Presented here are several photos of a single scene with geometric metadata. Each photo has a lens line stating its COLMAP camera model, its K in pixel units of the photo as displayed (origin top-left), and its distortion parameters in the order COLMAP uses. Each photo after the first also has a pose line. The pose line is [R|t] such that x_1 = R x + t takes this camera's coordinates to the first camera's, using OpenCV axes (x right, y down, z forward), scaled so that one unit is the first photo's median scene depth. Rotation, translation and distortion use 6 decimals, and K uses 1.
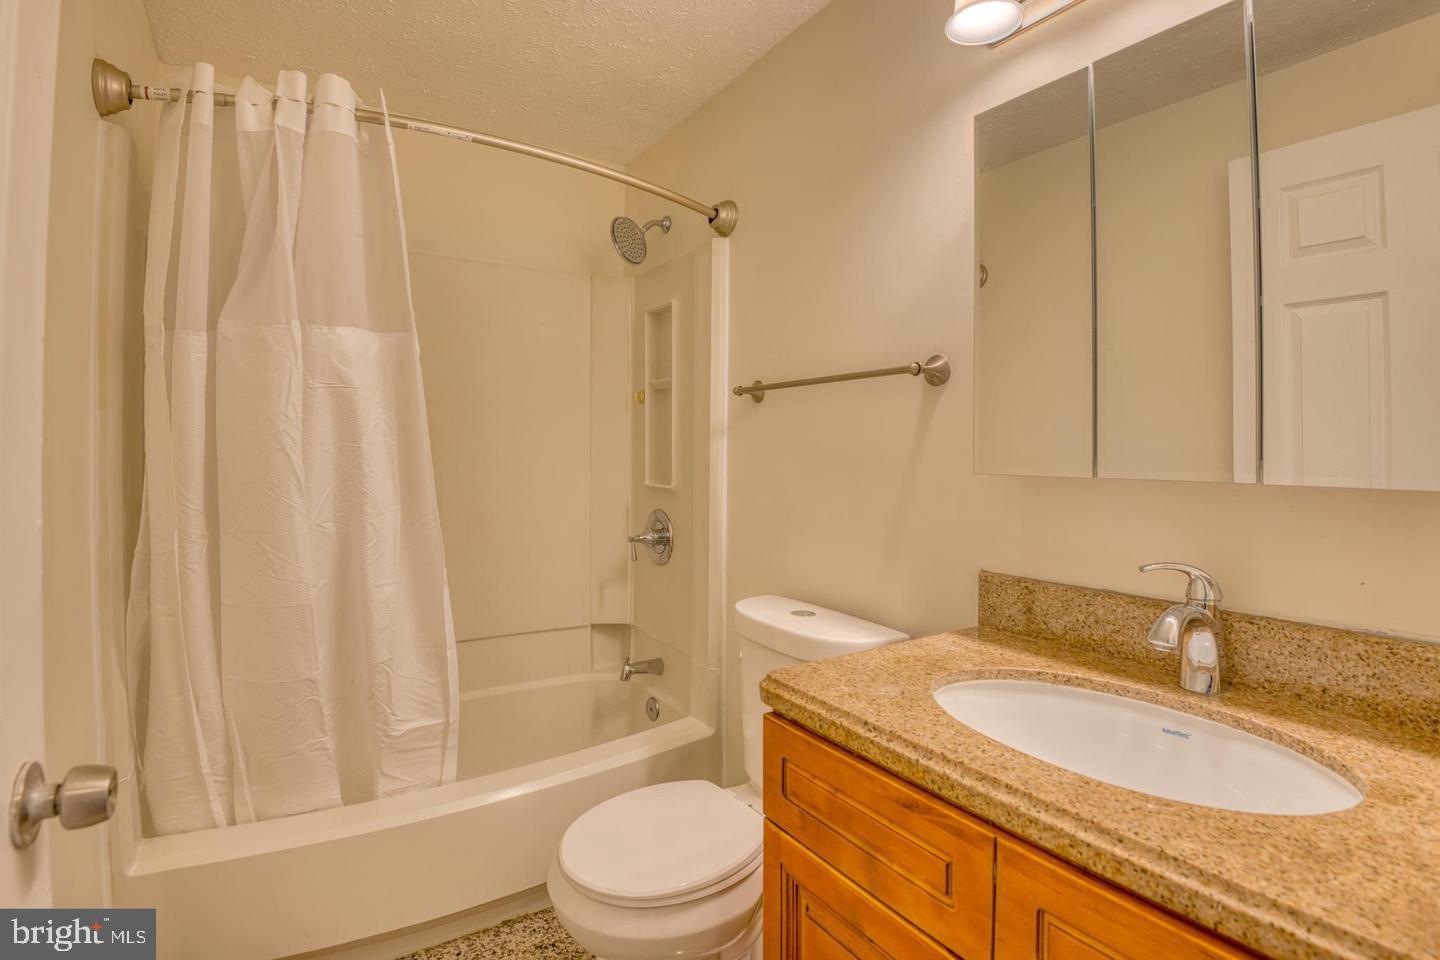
lens RADIAL K [[662.8, 0, 717.9], [0, 662.8, 460.6], [0, 0, 1]] dist [-0.043917, -0.007372]
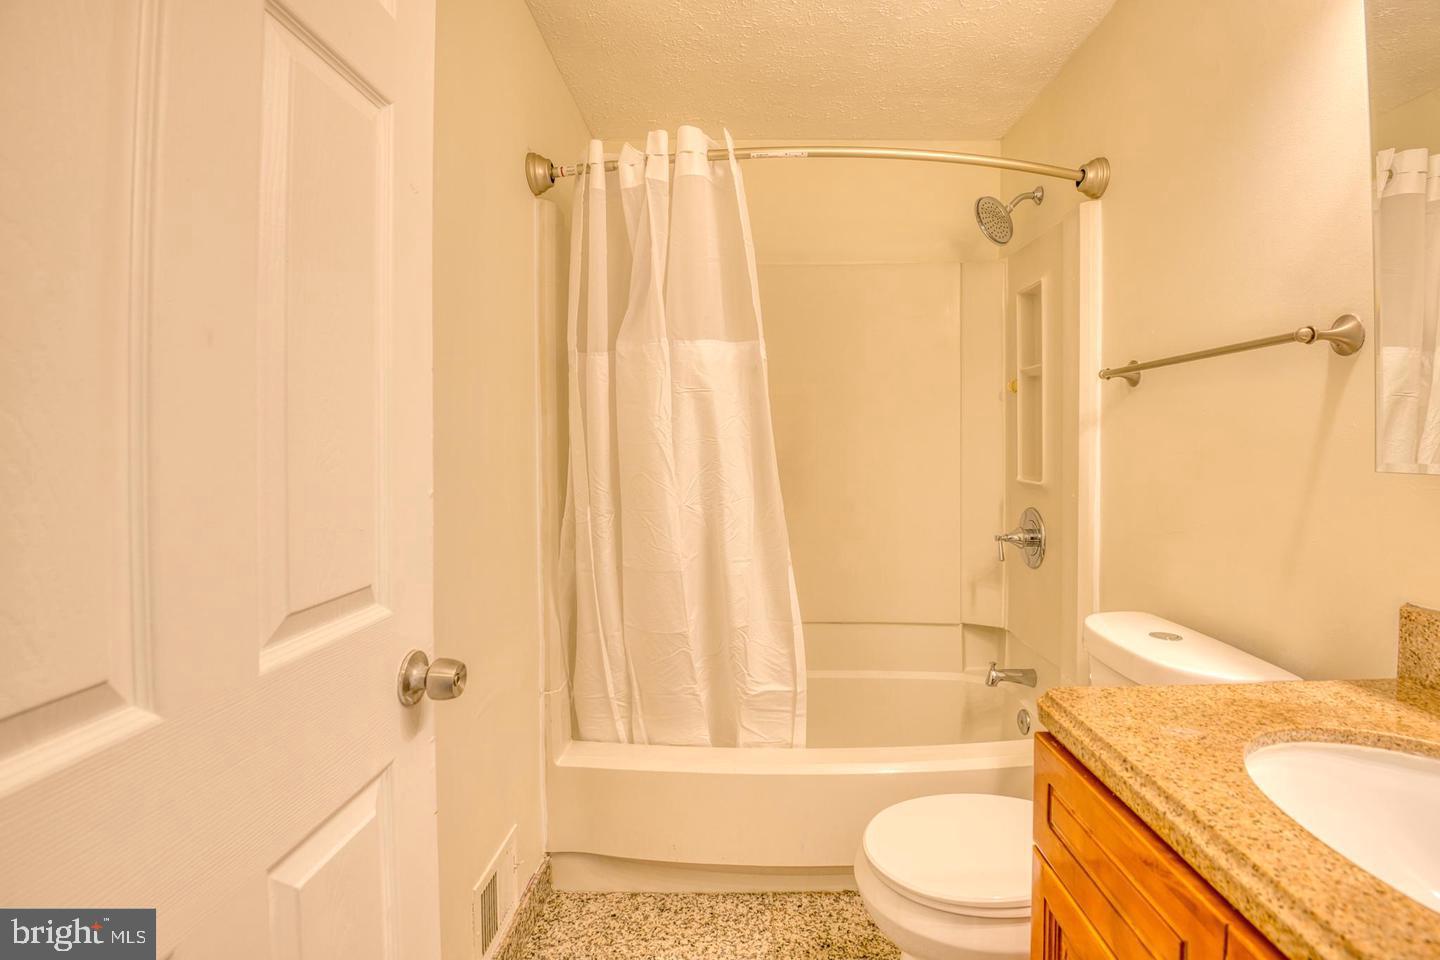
lens RADIAL K [[664.8, 0, 721.1], [0, 664.8, 459.4], [0, 0, 1]] dist [-0.056522, 0.001149]
pose [[0.846358, 0.005656, -0.532584, 0.108315], [-0.001900, 0.999969, 0.007600, 0.001701], [0.532611, -0.005421, 0.846343, 0.008314]]
